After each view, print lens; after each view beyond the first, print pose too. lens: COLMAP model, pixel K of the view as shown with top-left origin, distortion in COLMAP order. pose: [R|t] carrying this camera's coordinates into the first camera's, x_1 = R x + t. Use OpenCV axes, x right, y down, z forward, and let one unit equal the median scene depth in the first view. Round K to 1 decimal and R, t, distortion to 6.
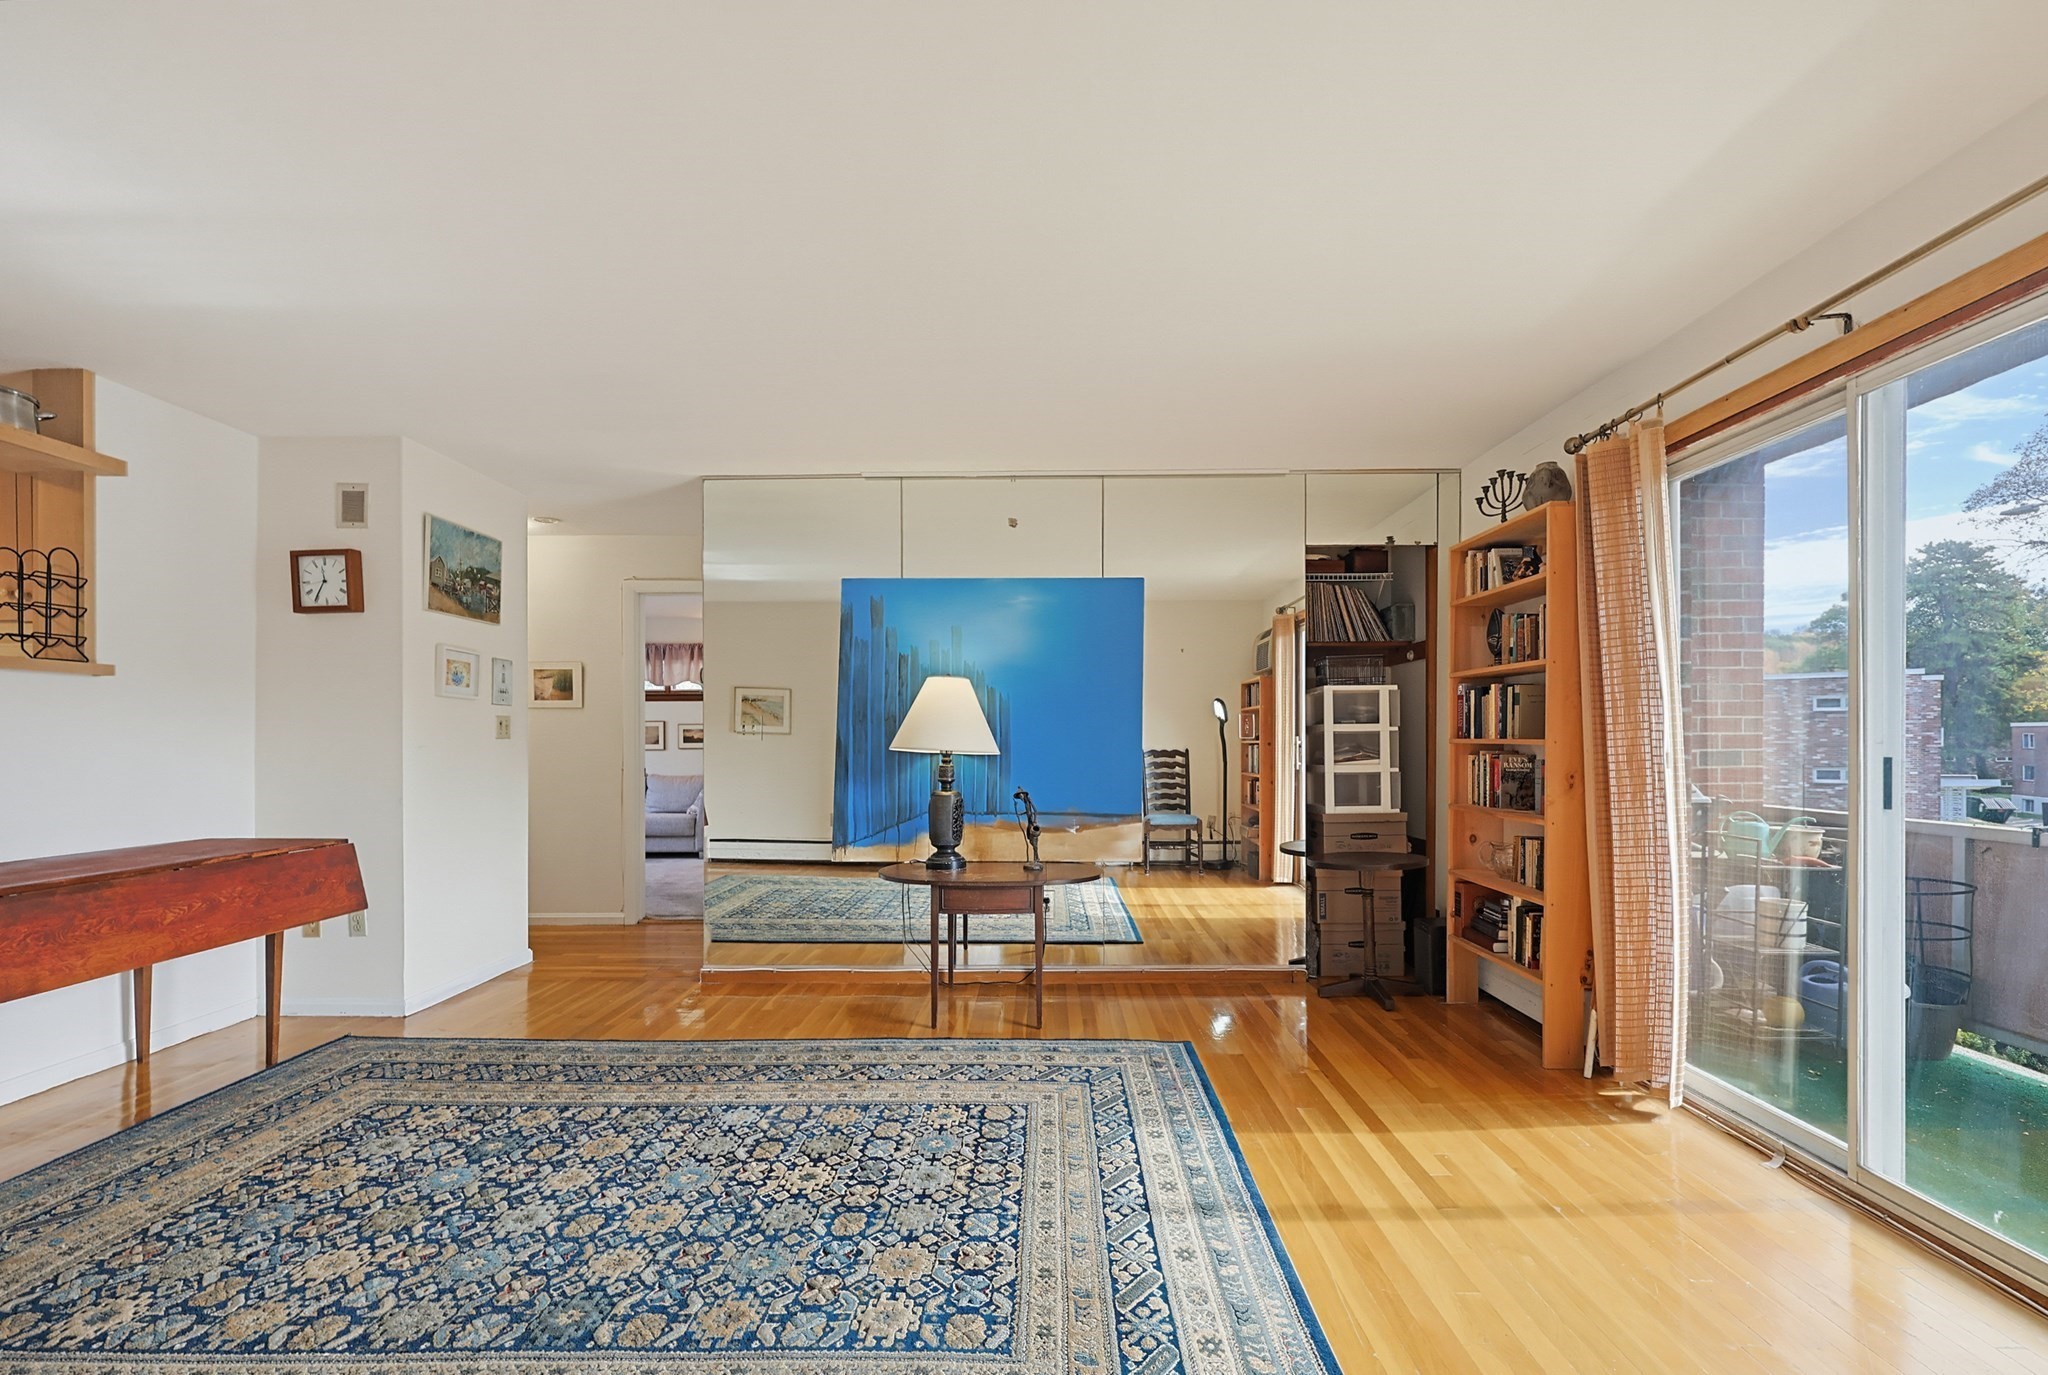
lens RADIAL K [[891.1, 0, 1030.8], [0, 891.1, 740.7], [0, 0, 1]] dist [-0.001342, 0.000755]
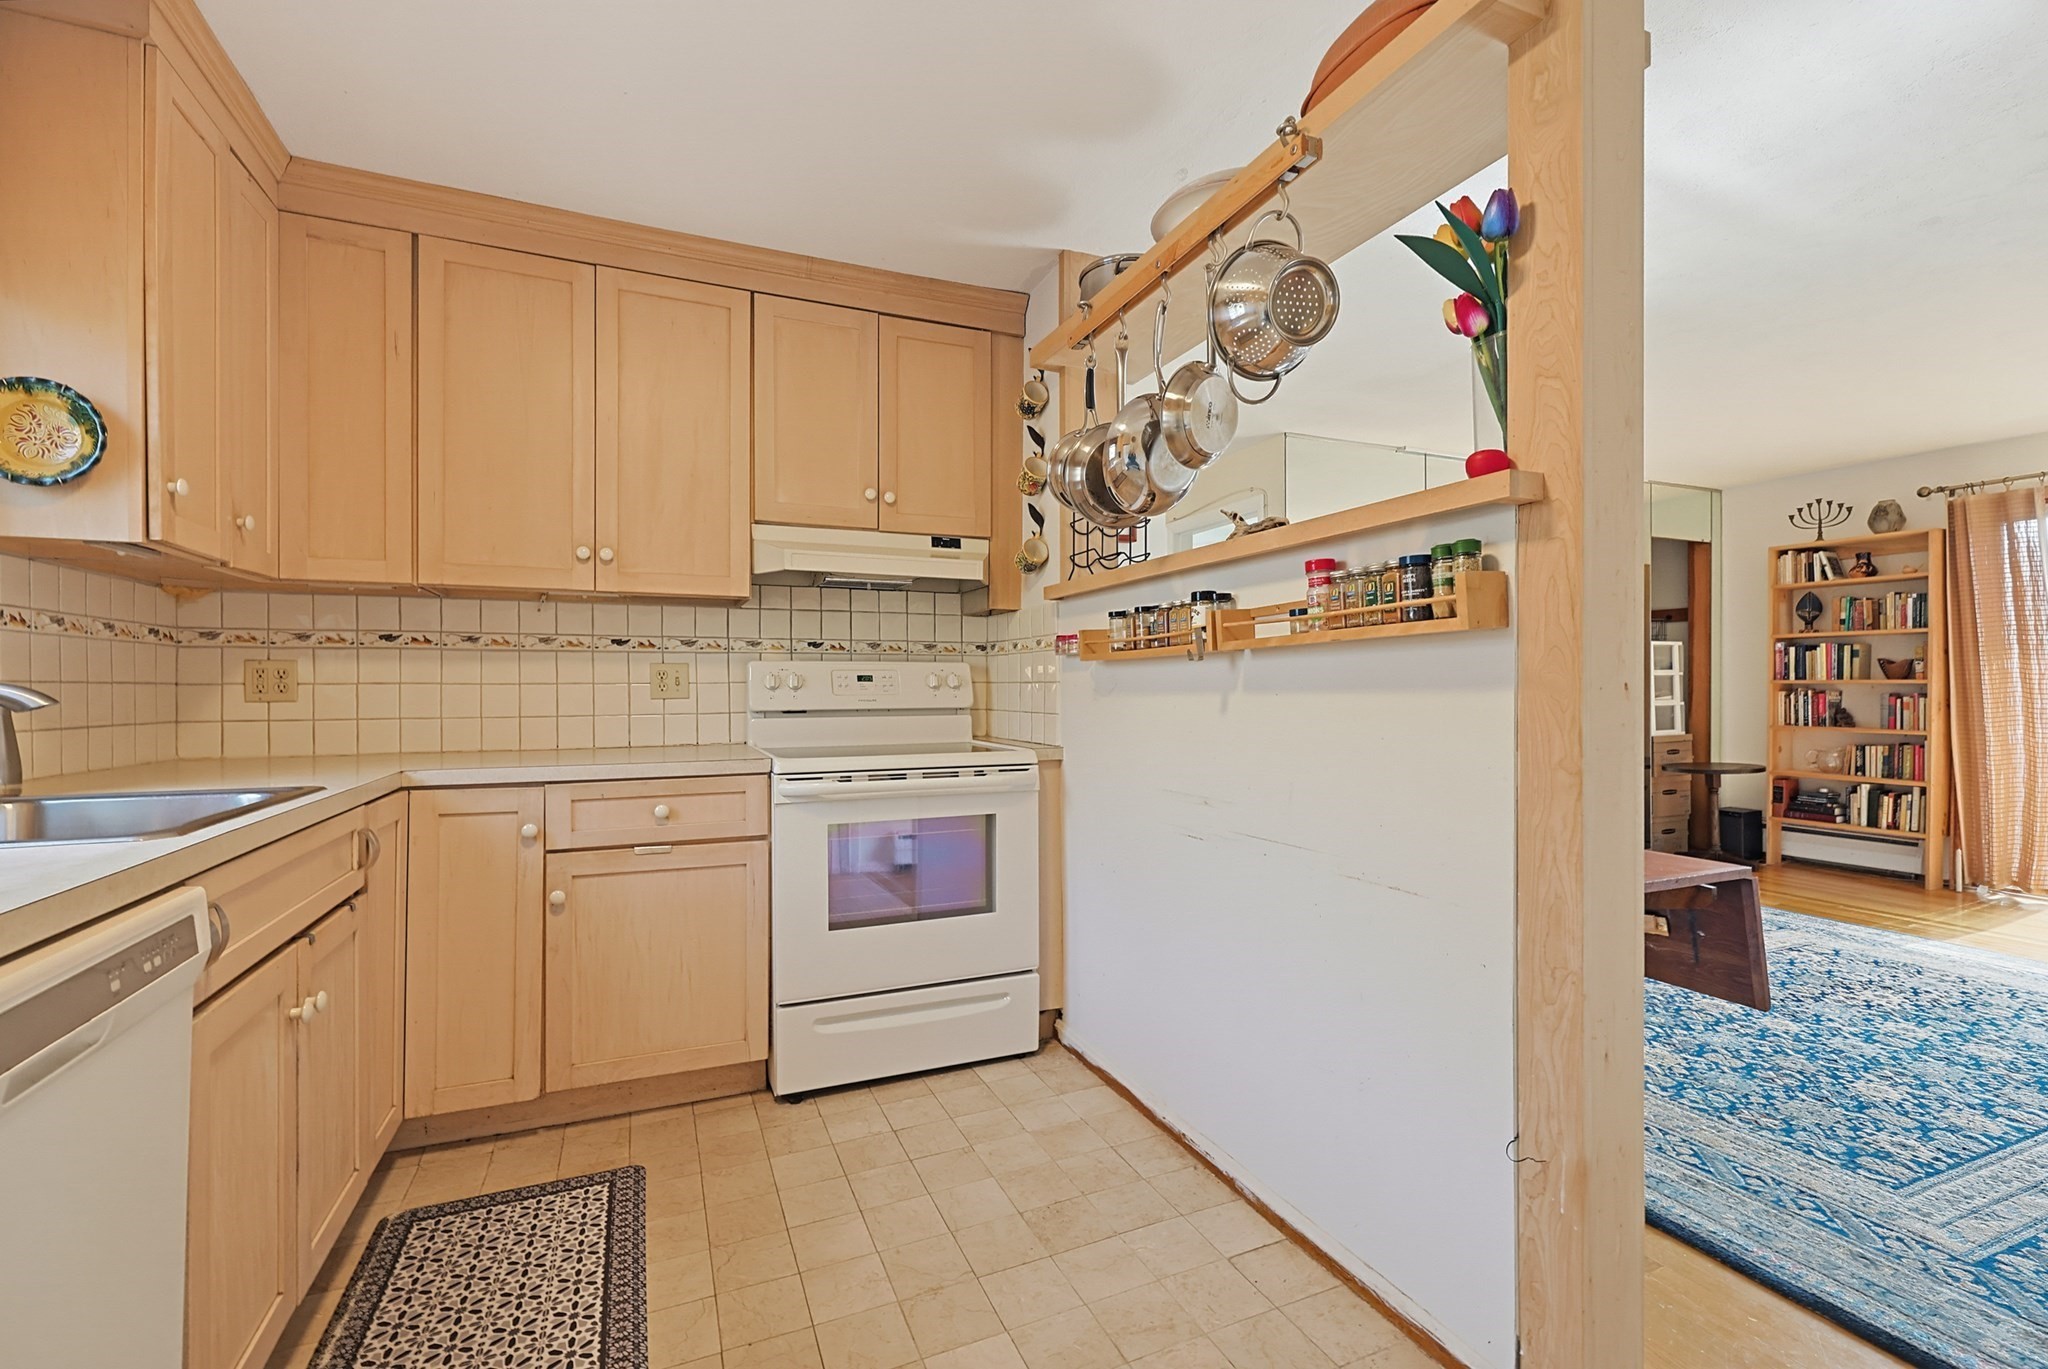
lens RADIAL K [[884.2, 0, 1029.0], [0, 884.2, 688.5], [0, 0, 1]] dist [-0.000974, 0.000453]
pose [[0.914719, 0.000676, 0.404089, -1.672324], [0.000235, 0.999998, -0.002206, 0.019759], [-0.404090, 0.002112, 0.914717, 0.246103]]
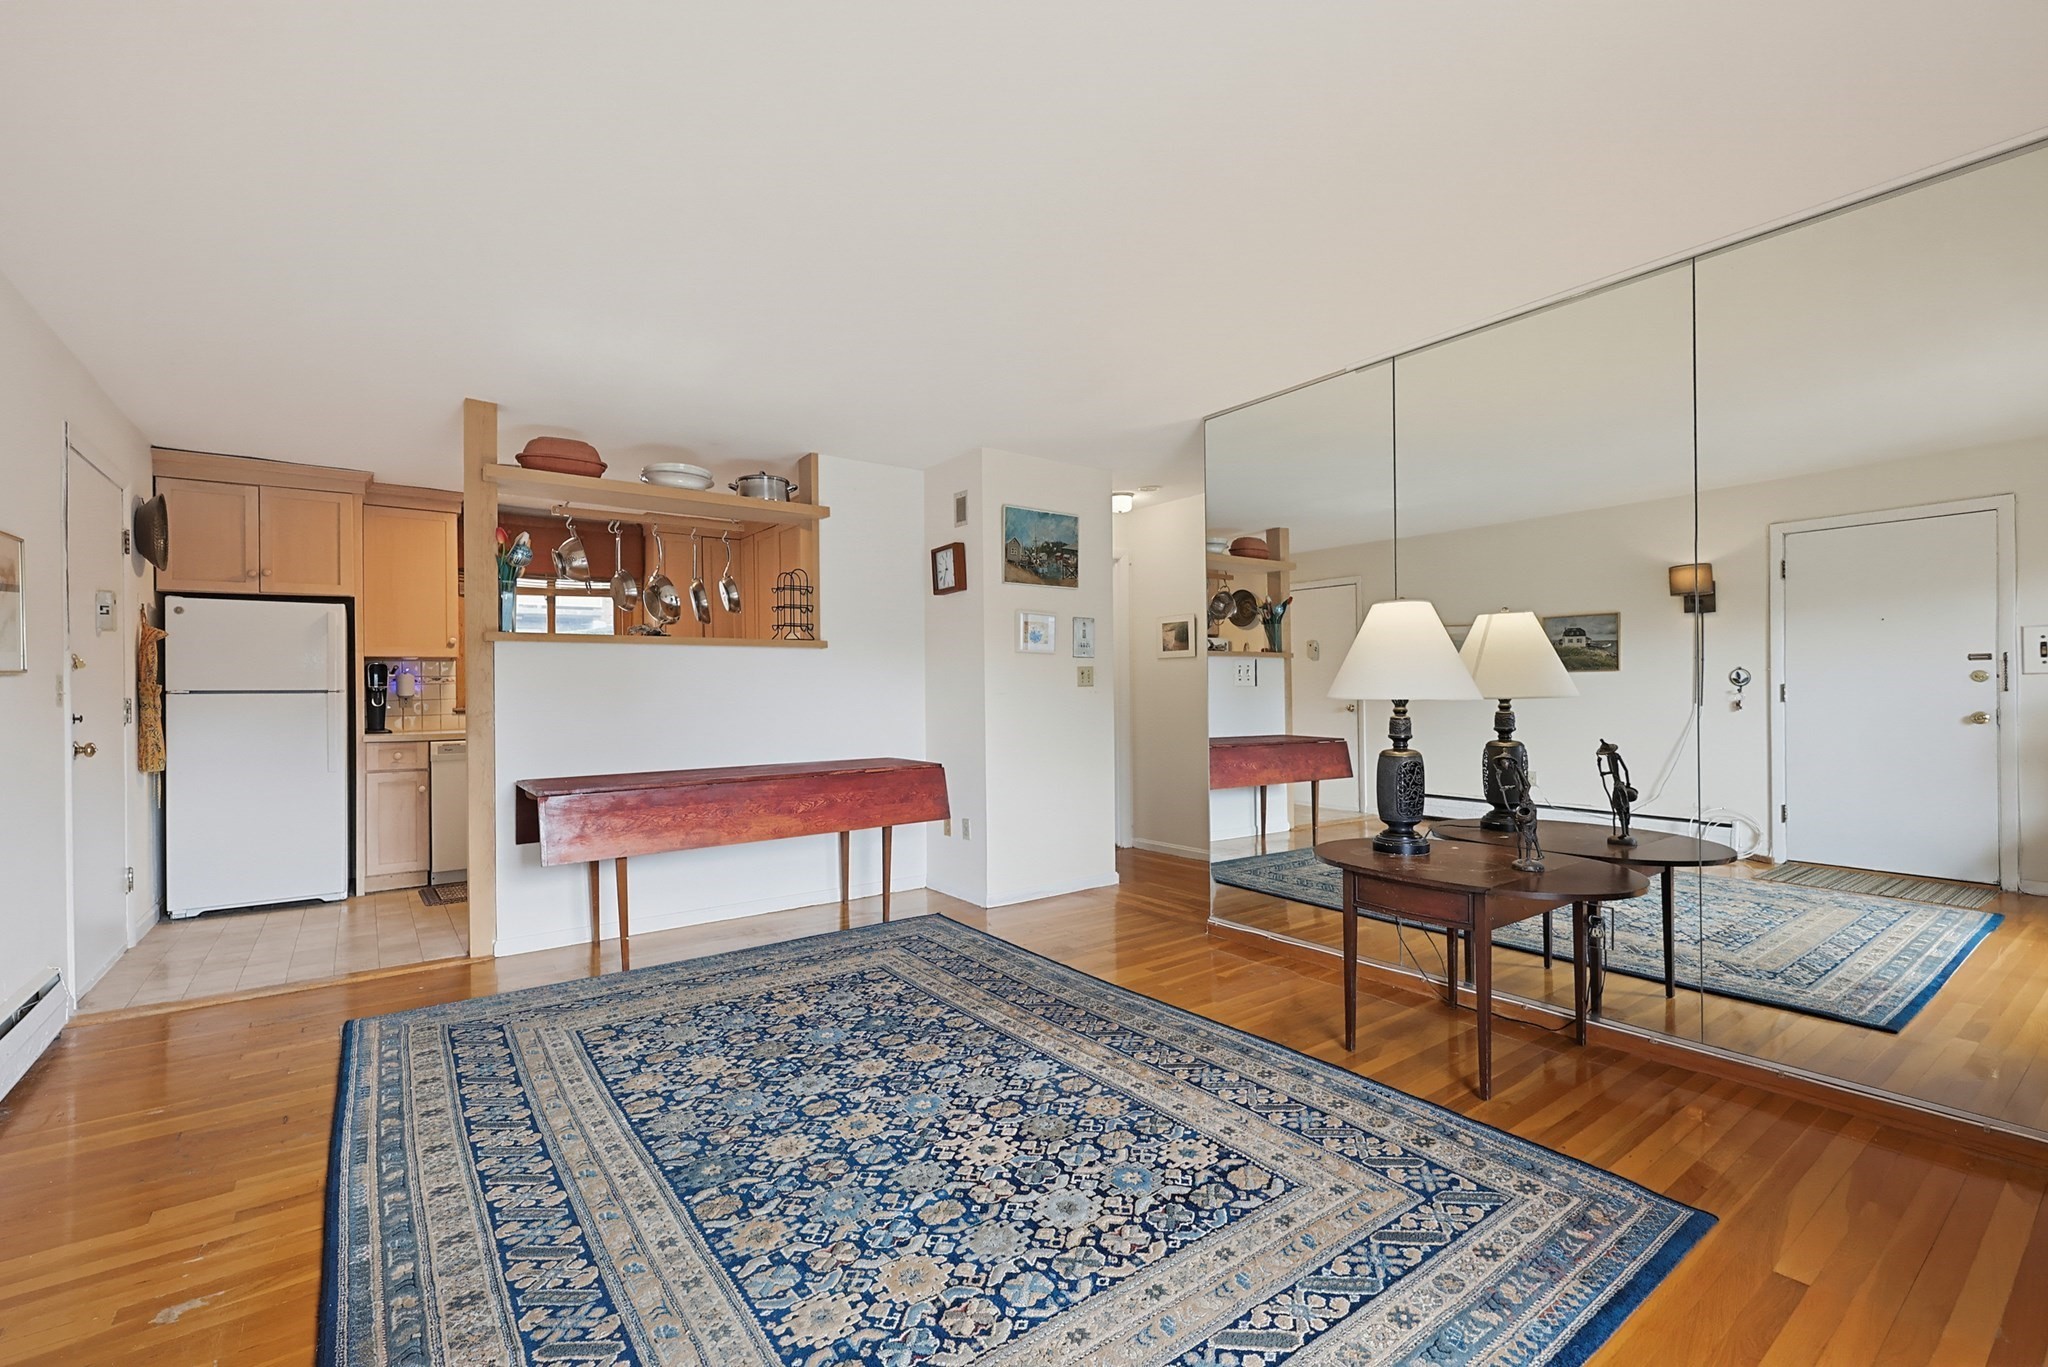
lens RADIAL K [[884.2, 0, 1029.0], [0, 884.2, 687.5], [0, 0, 1]] dist [-0.000974, 0.000453]
pose [[0.608190, -0.006843, -0.793762, 0.442811], [0.009296, 0.999956, -0.001497, 0.000765], [0.793737, -0.006468, 0.608226, 0.393919]]
